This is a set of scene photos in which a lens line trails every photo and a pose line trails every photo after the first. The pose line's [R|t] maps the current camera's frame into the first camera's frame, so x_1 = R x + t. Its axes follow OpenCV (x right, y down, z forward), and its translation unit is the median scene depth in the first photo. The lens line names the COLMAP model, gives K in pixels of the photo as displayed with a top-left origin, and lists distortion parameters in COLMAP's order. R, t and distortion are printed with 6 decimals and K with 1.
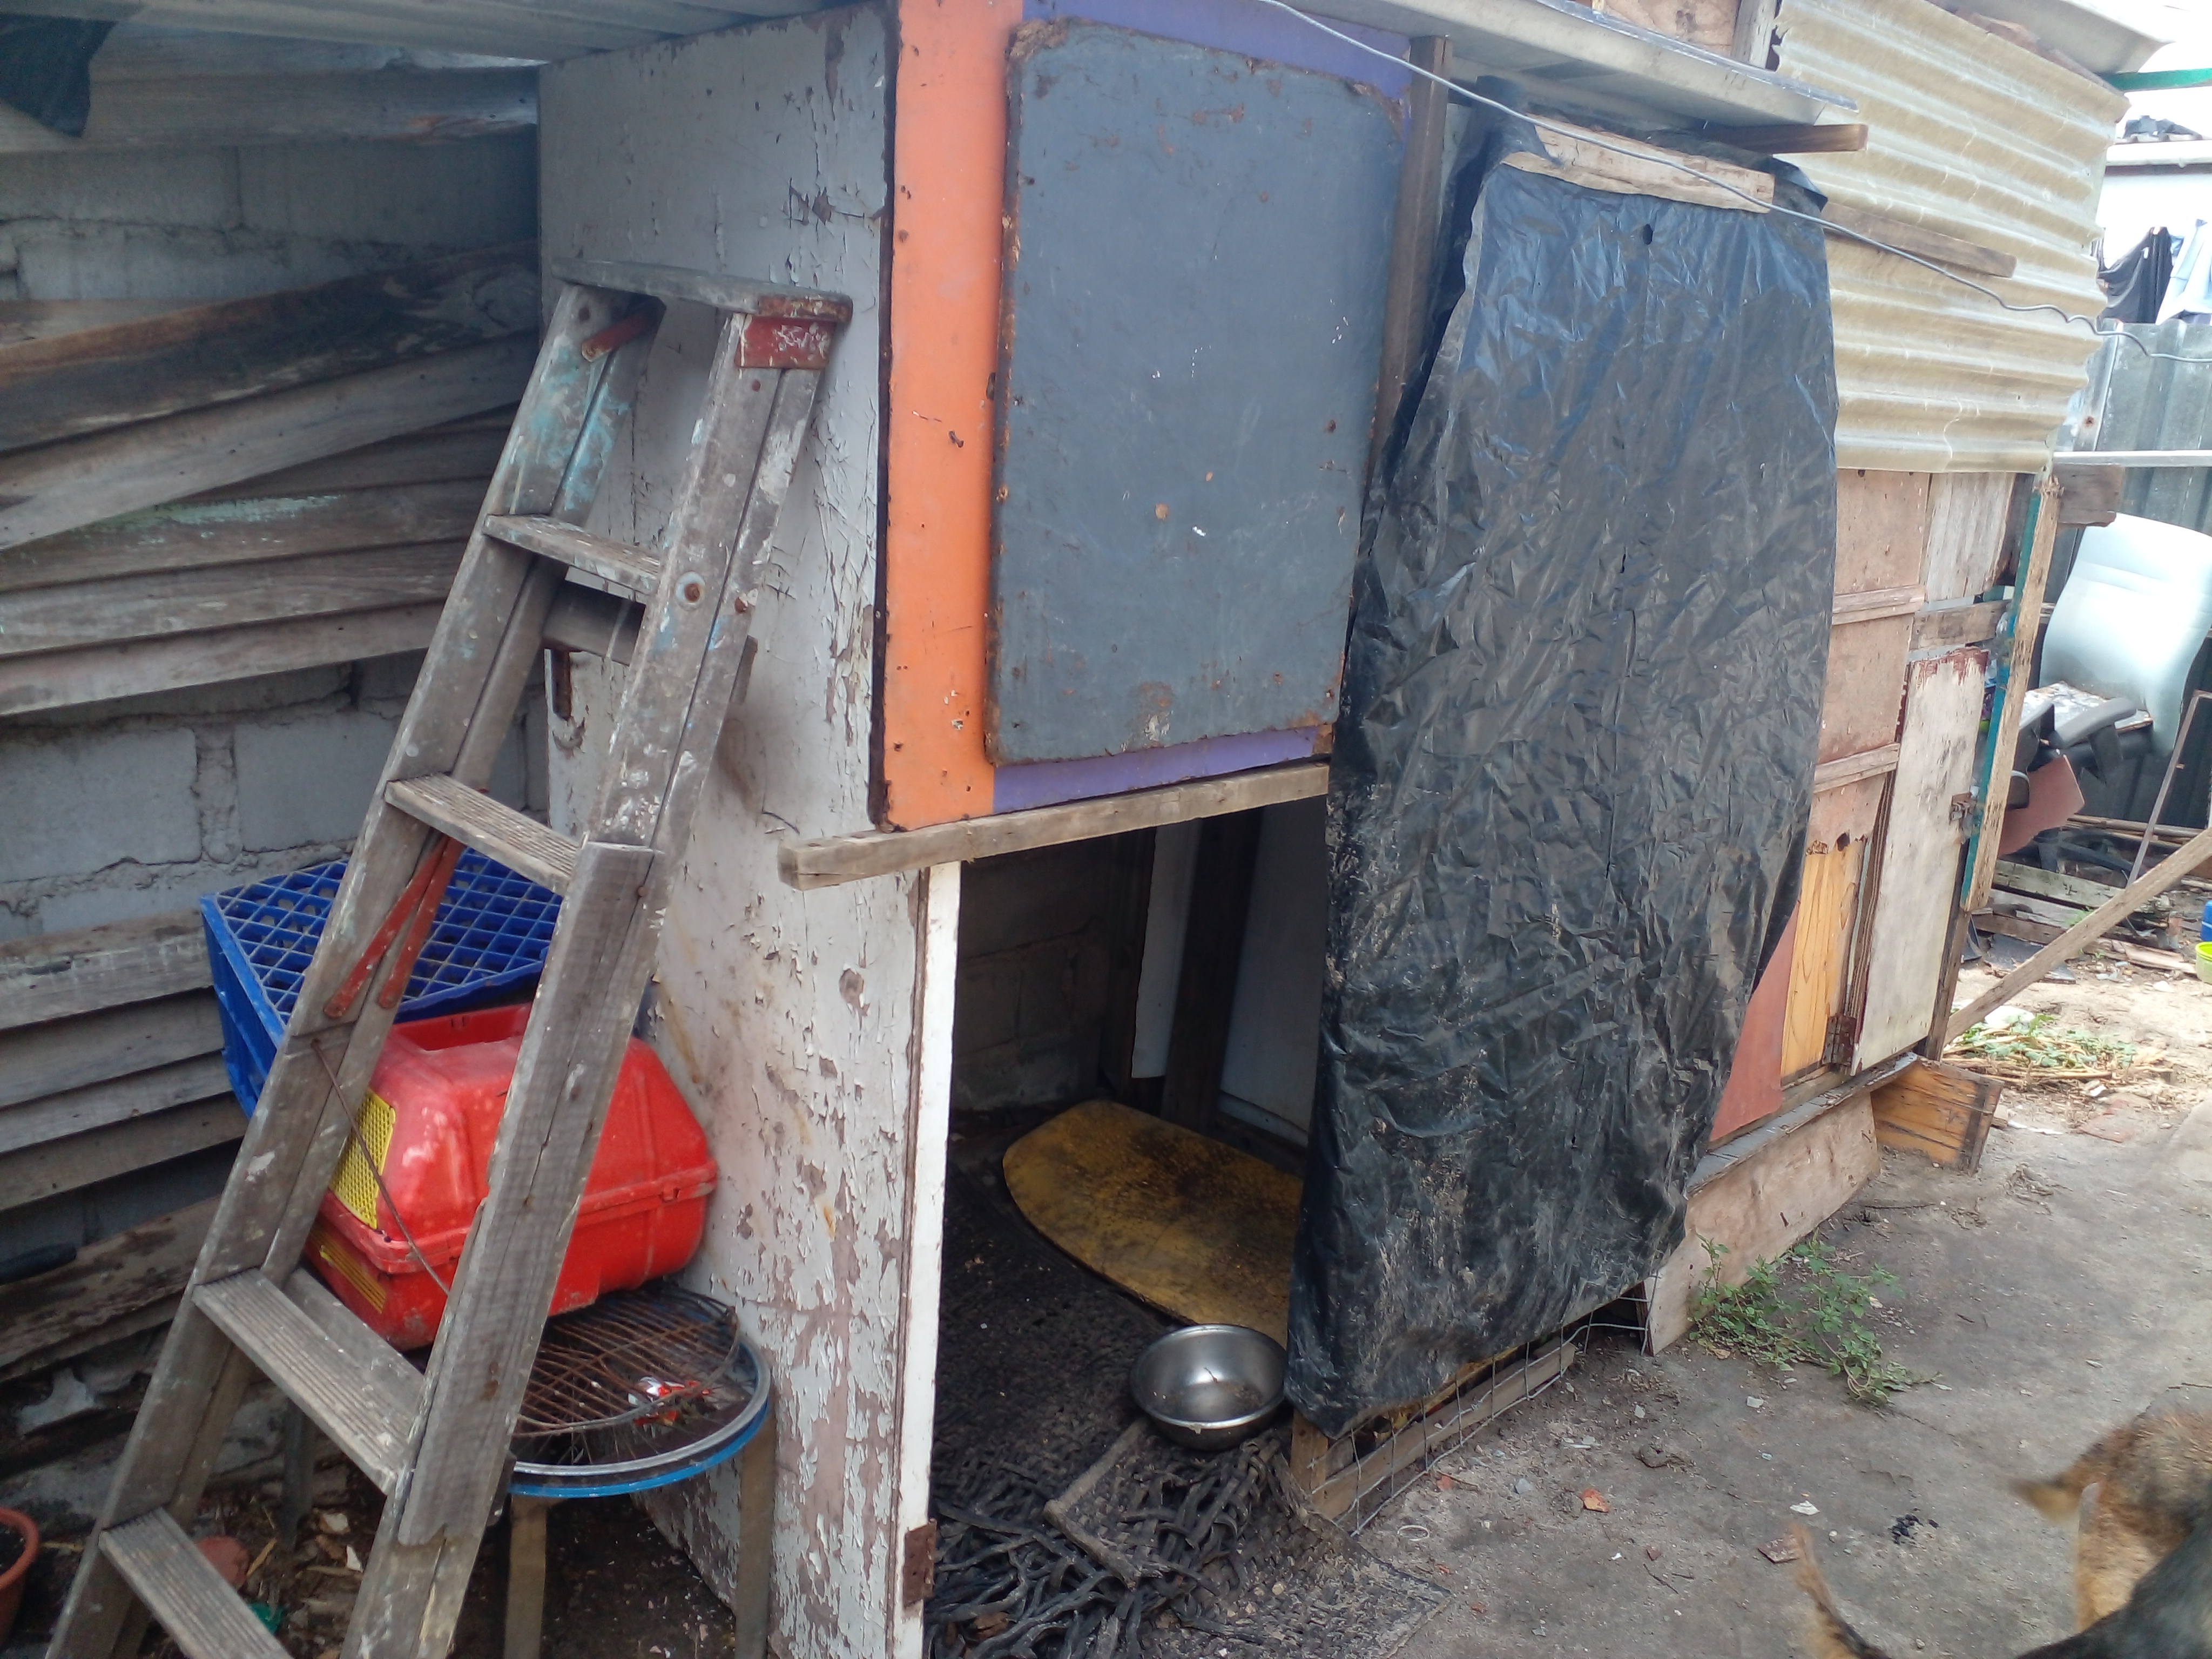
lens RADIAL K [[1767.1, 0, 1109.2], [0, 1767.1, 889.6], [0, 0, 1]] dist [0.015455, -0.057695]
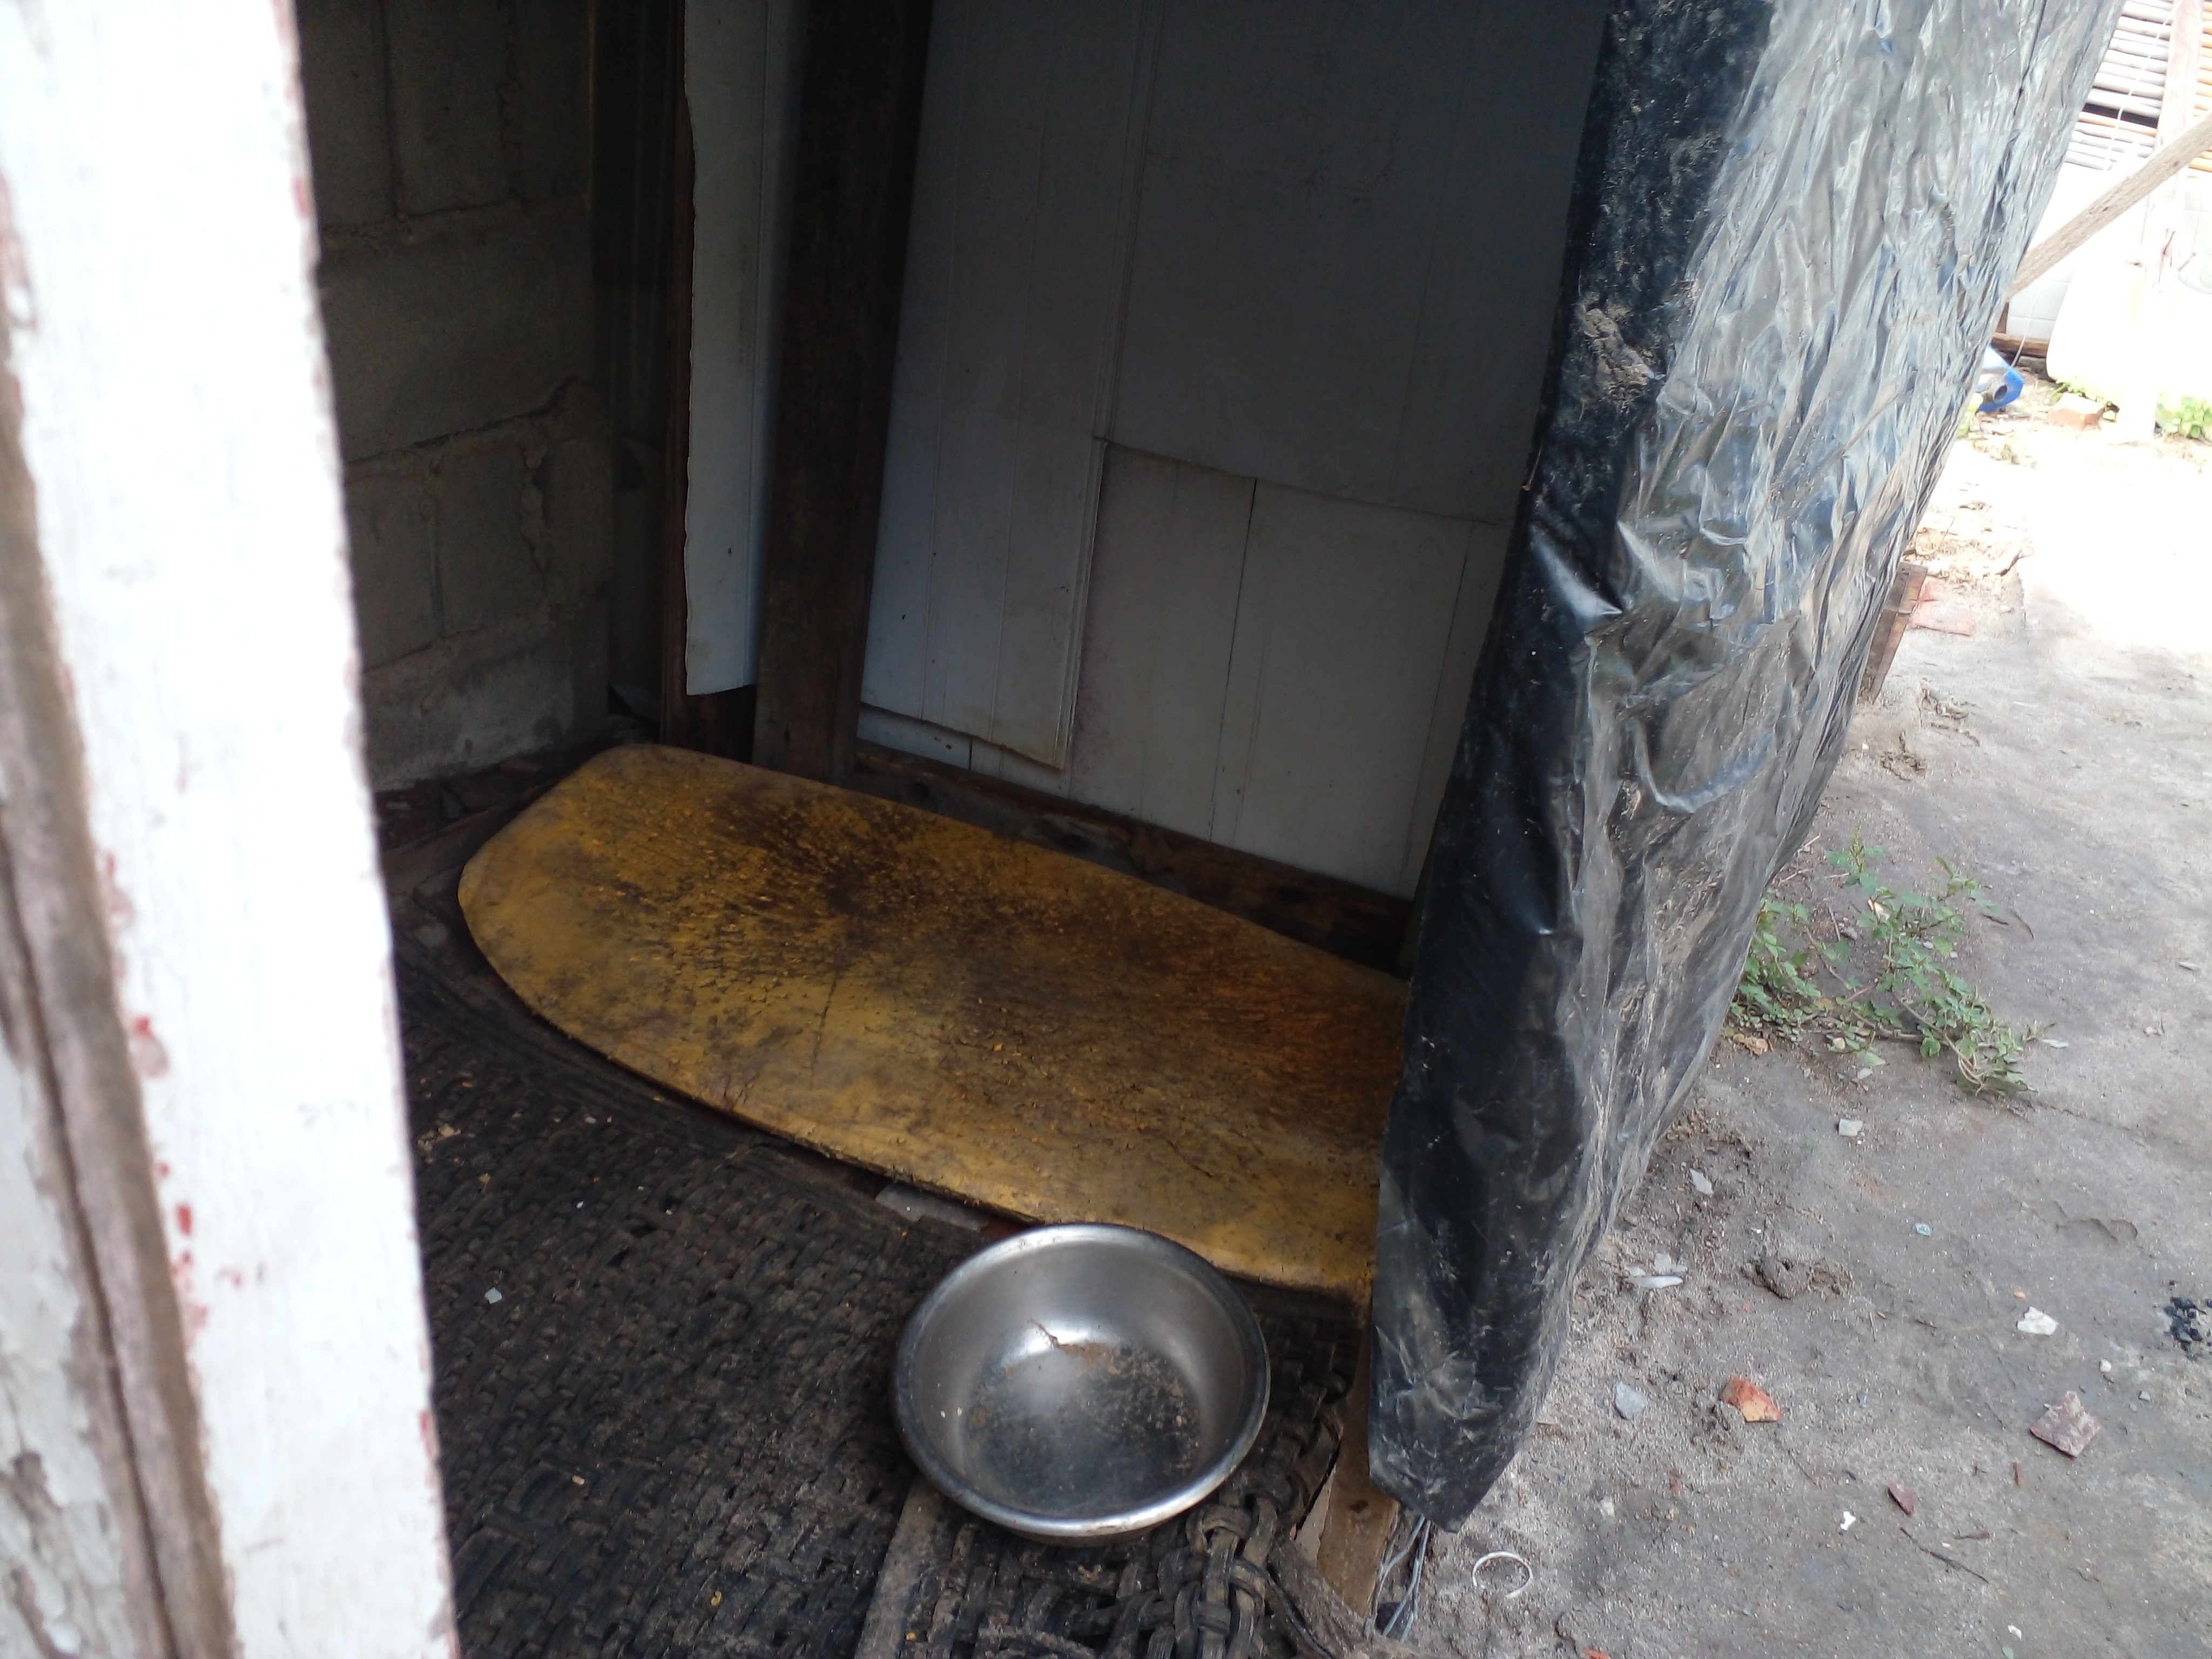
lens RADIAL K [[1831.7, 0, 1181.2], [0, 1831.7, 876.1], [0, 0, 1]] dist [0.137663, -0.307226]
pose [[0.933493, -0.136690, 0.331522, -0.060495], [0.054587, 0.967892, 0.245367, 0.047246], [-0.354416, -0.210951, 0.910982, 0.649341]]
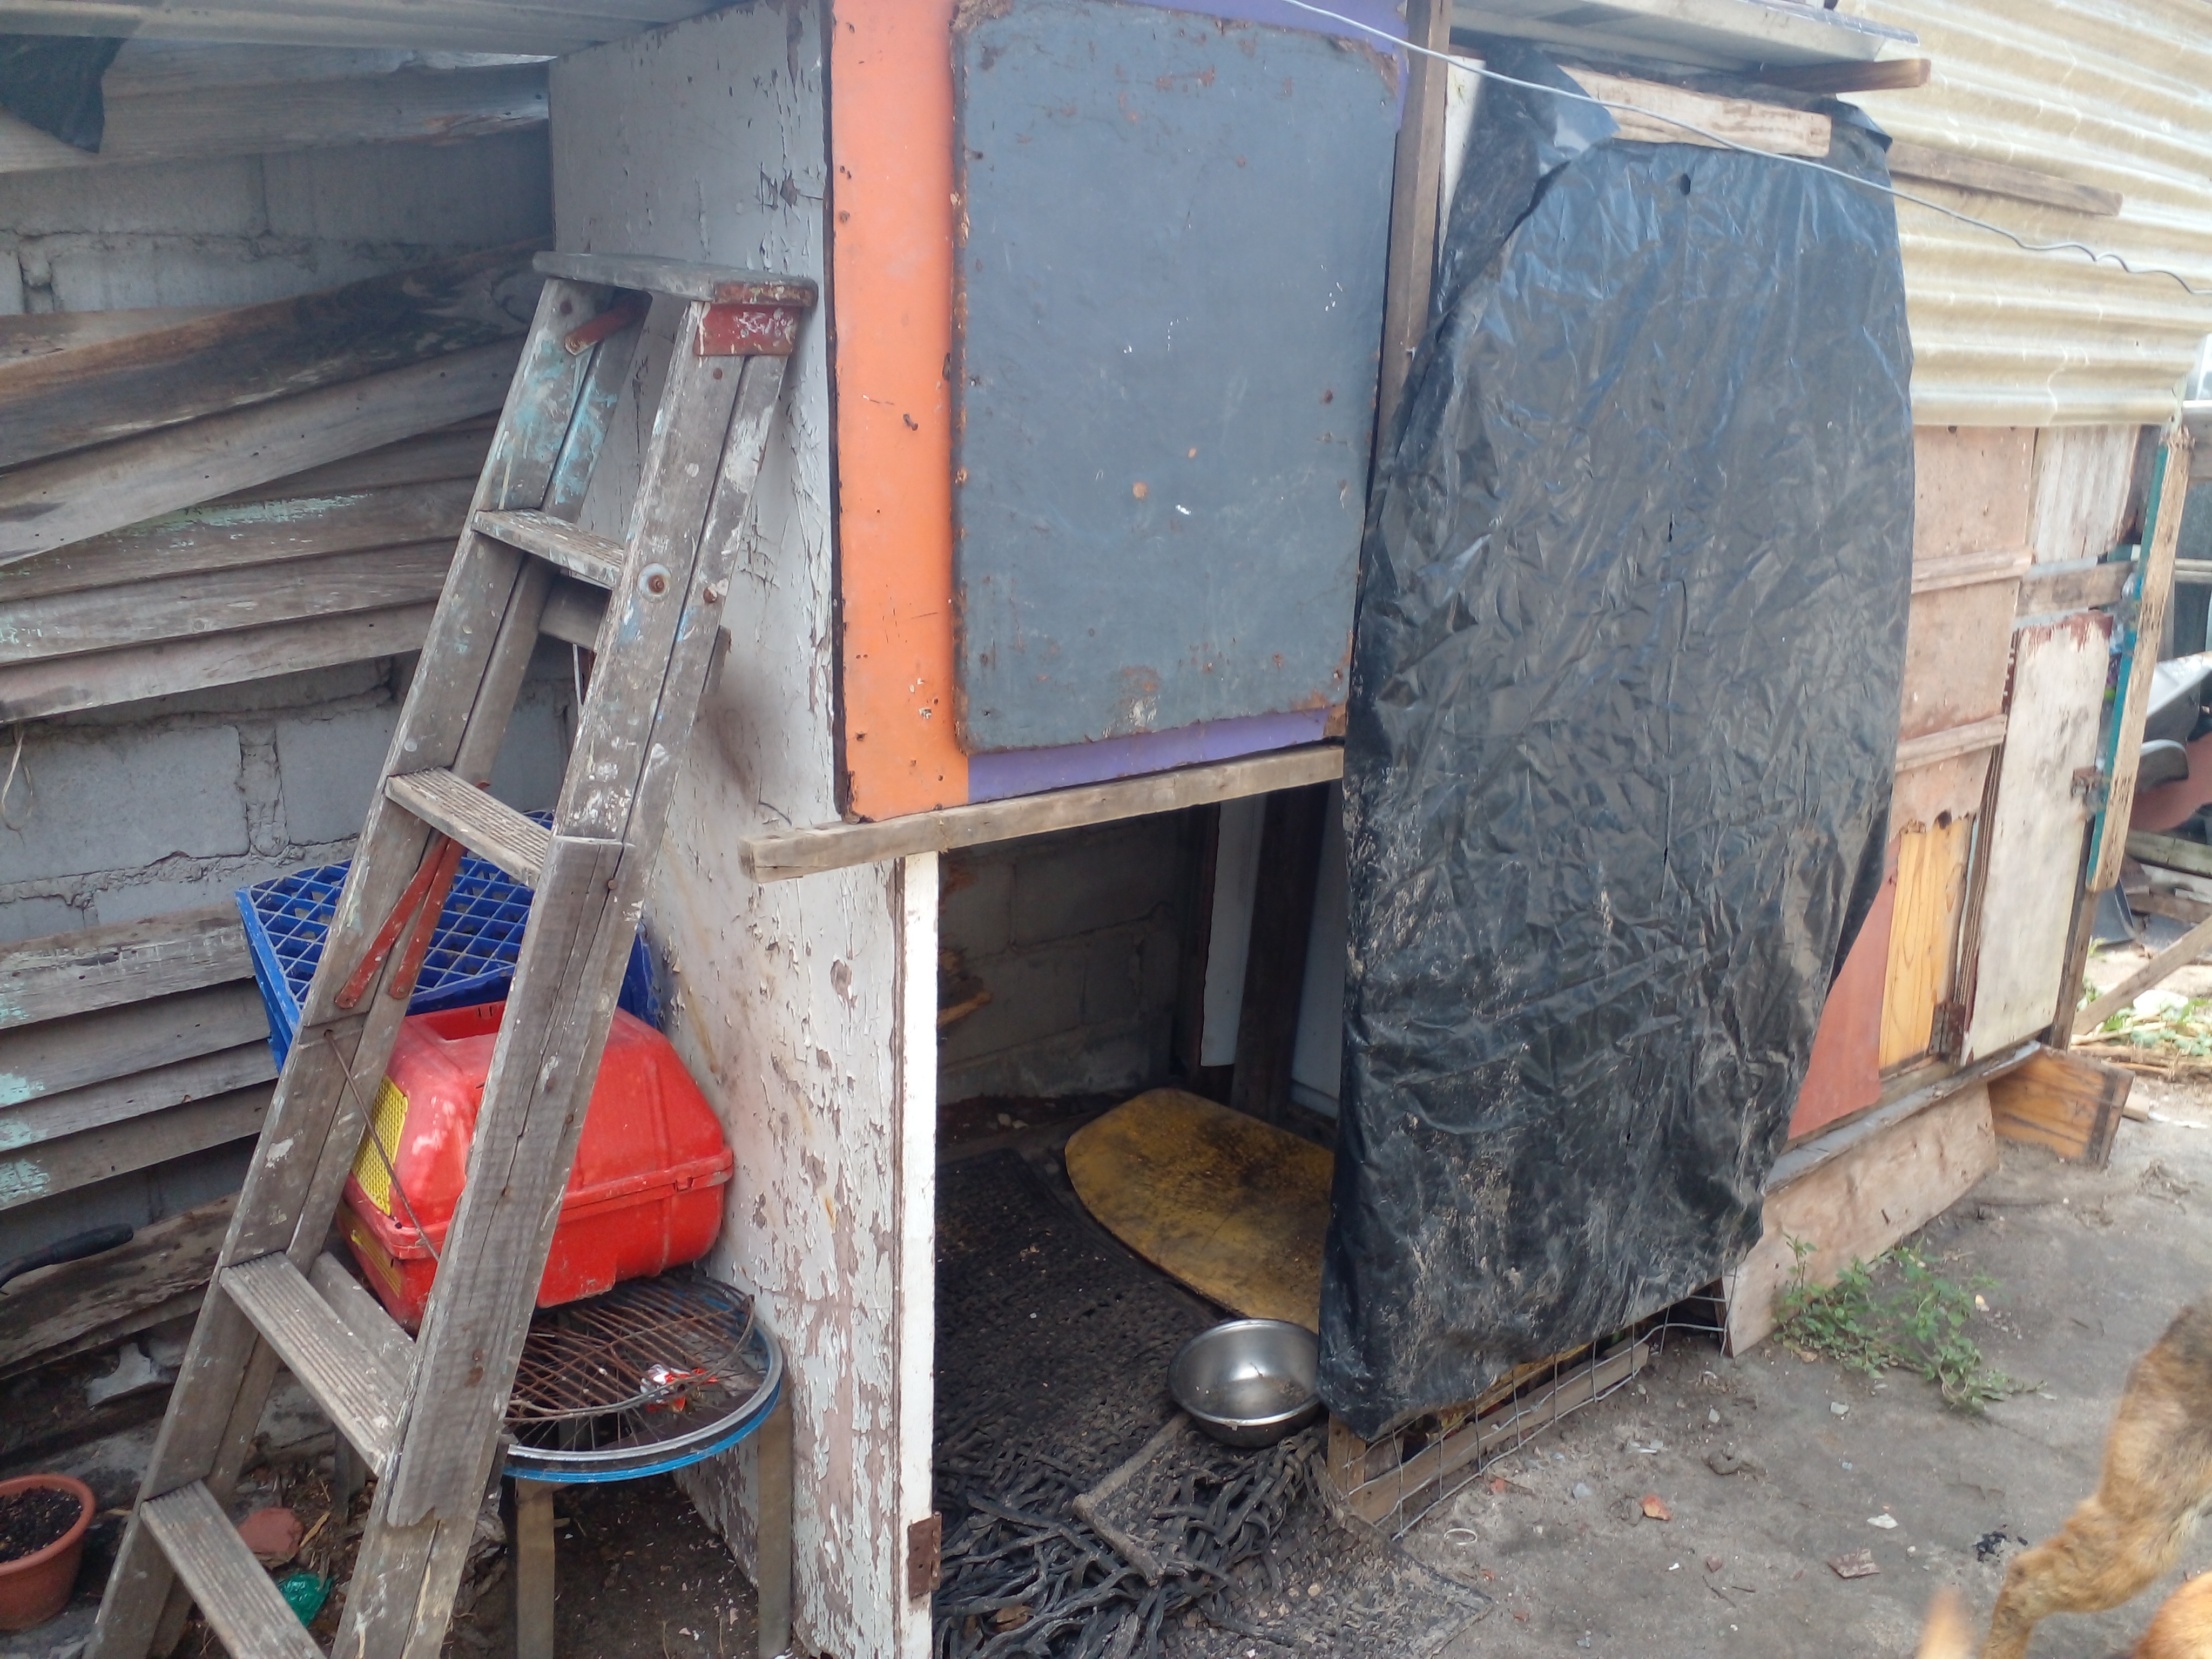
lens RADIAL K [[1779.9, 0, 1096.8], [0, 1779.9, 894.6], [0, 0, 1]] dist [0.006338, -0.048778]
pose [[0.995732, -0.004542, -0.092176, 0.070060], [0.005813, 0.999892, 0.013517, -0.003603], [0.092105, -0.013995, 0.995651, 0.014562]]
